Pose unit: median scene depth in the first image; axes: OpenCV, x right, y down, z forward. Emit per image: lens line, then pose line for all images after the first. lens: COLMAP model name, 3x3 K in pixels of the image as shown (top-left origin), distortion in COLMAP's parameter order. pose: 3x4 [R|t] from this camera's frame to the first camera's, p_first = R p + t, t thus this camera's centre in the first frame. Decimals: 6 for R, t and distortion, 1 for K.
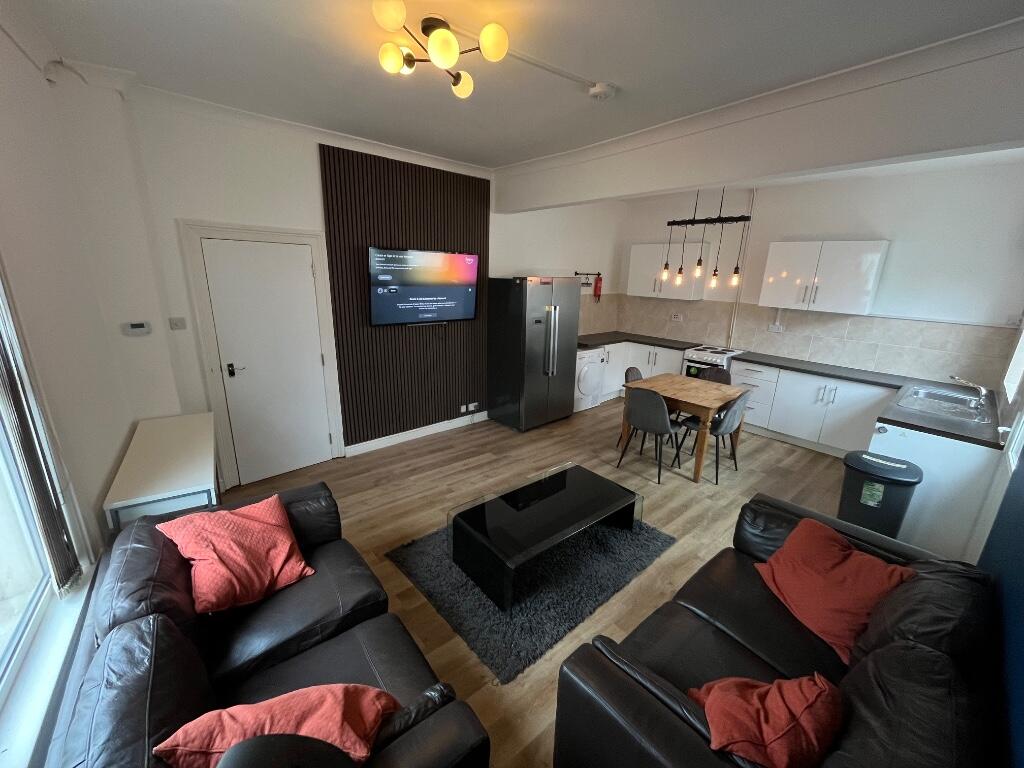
lens RADIAL K [[413.7, 0, 511.3], [0, 413.7, 382.3], [0, 0, 1]] dist [-0.003192, 0.001062]
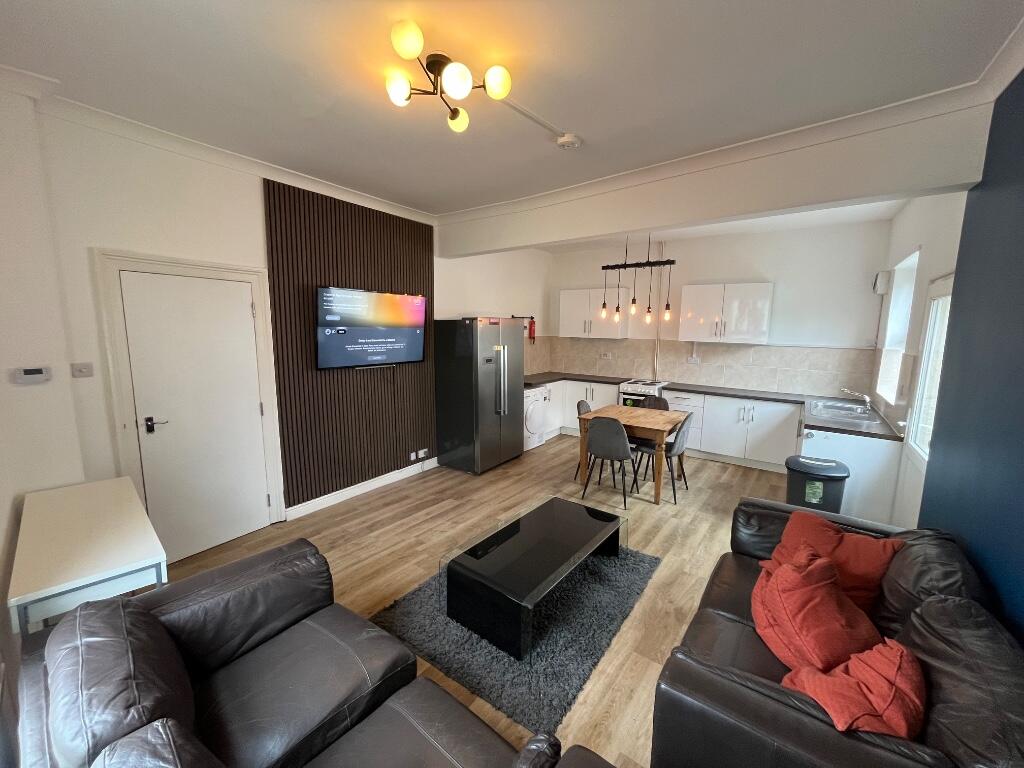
lens RADIAL K [[413.7, 0, 510.3], [0, 413.7, 382.6], [0, 0, 1]] dist [-0.003192, 0.001062]
pose [[0.975302, -0.047955, 0.215605, -0.126877], [0.074622, 0.990289, -0.117296, 0.033337], [-0.207886, 0.130488, 0.969410, 0.027053]]
